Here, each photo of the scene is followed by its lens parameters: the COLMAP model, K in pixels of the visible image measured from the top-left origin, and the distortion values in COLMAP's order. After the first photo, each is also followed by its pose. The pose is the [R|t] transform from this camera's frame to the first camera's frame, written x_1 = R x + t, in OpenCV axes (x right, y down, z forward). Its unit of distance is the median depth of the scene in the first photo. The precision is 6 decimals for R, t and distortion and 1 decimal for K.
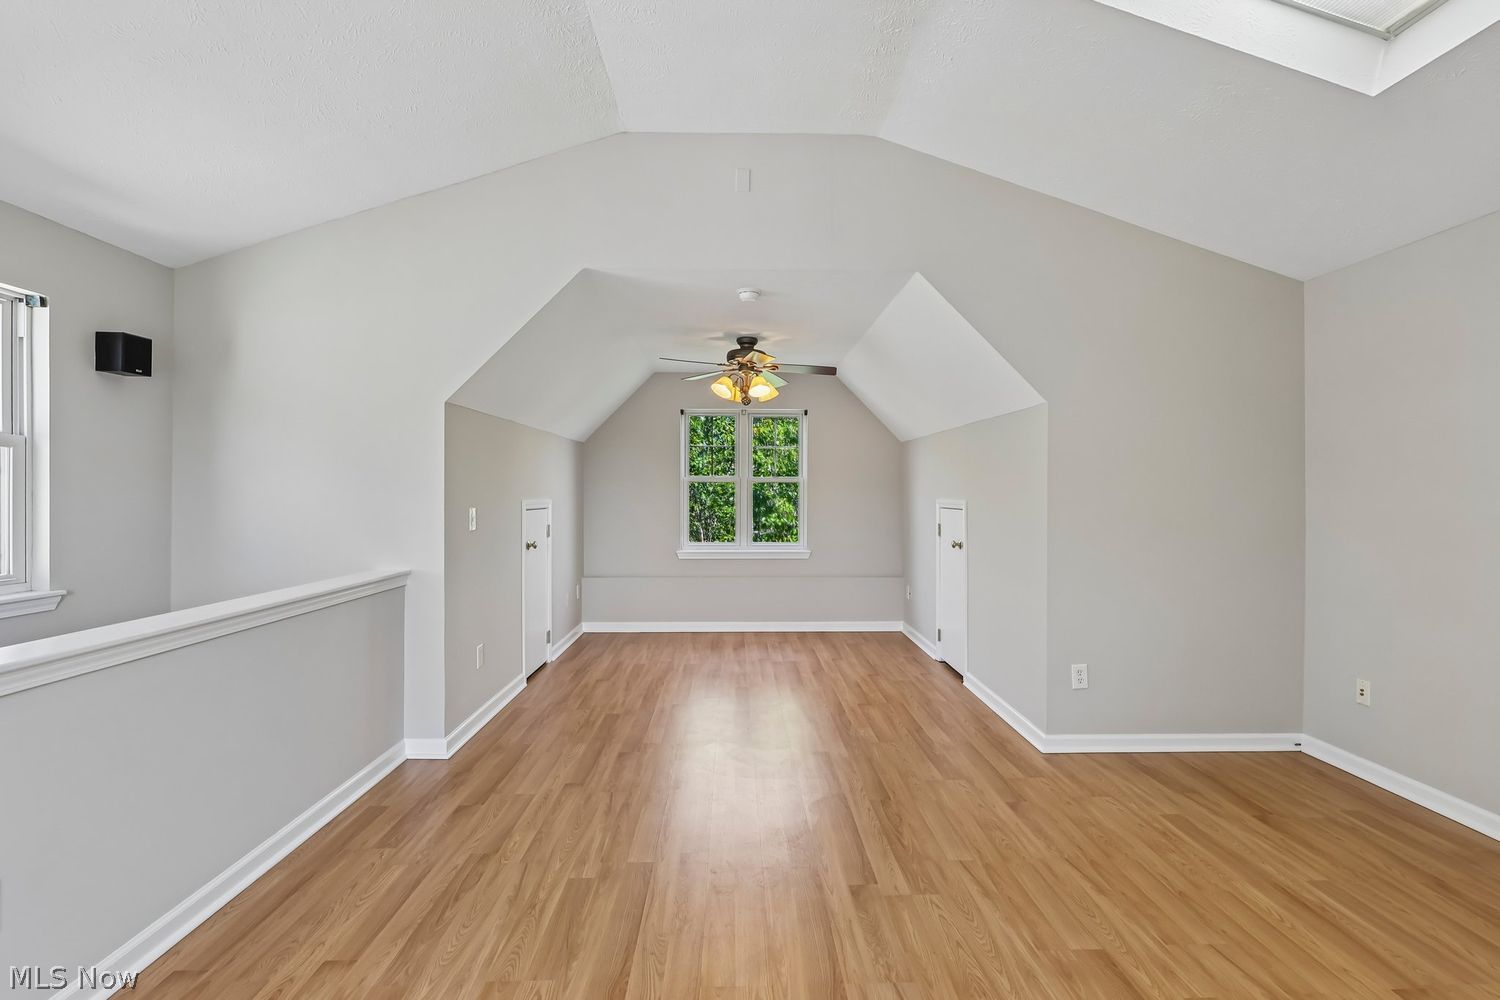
lens RADIAL K [[704.5, 0, 750.3], [0, 704.5, 492.5], [0, 0, 1]] dist [-0.004515, 0.001201]
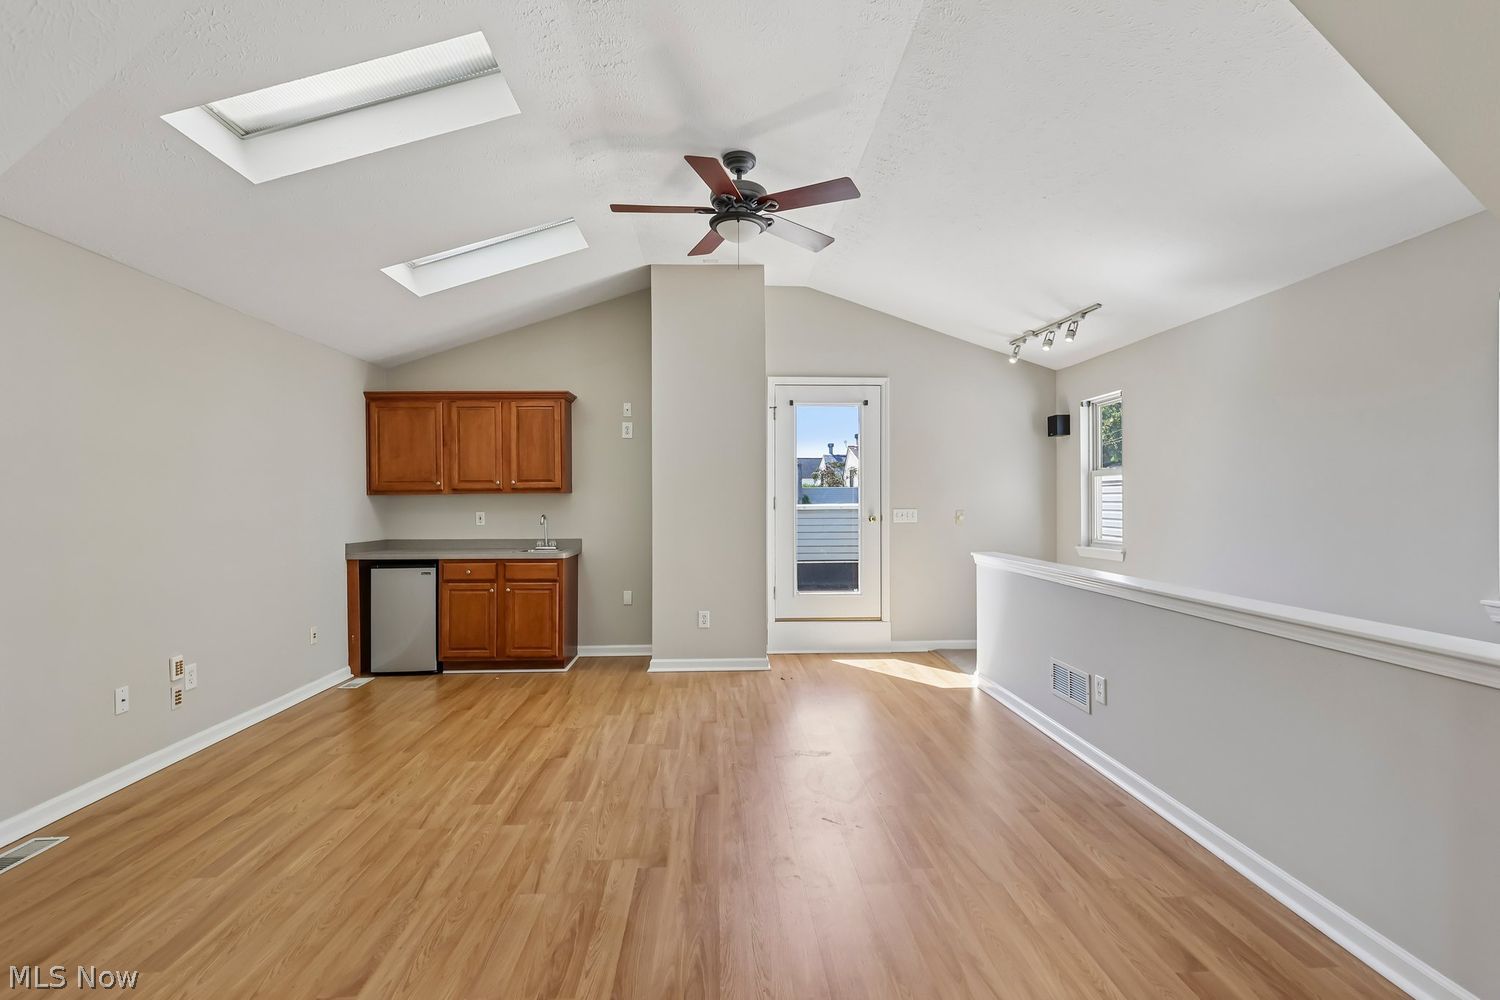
lens RADIAL K [[704.5, 0, 754.8], [0, 704.5, 502.7], [0, 0, 1]] dist [-0.004515, 0.001201]
pose [[-0.999512, 0.000391, -0.031241, 0.032035], [0.000362, 1.000000, 0.000912, 0.005970], [0.031241, 0.000900, -0.999511, 1.686422]]
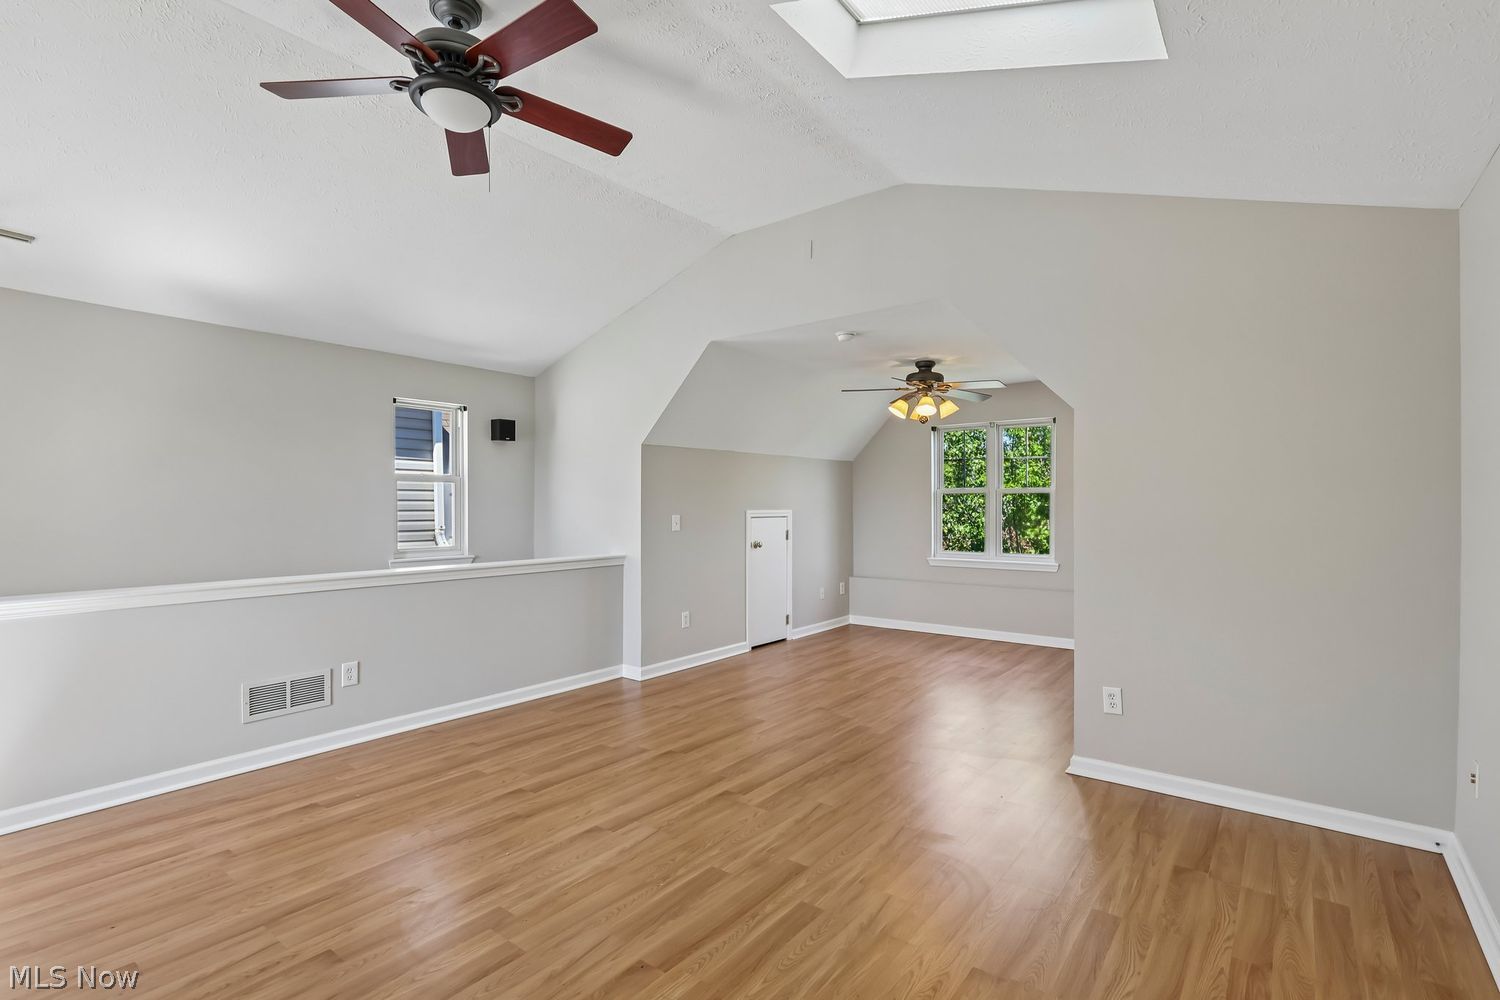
lens RADIAL K [[704.5, 0, 751.4], [0, 704.5, 508.9], [0, 0, 1]] dist [-0.004515, 0.001201]
pose [[0.776483, 0.001021, -0.630137, 0.850718], [0.003322, 0.999978, 0.005714, 0.001345], [0.630129, -0.006530, 0.776463, -0.026346]]
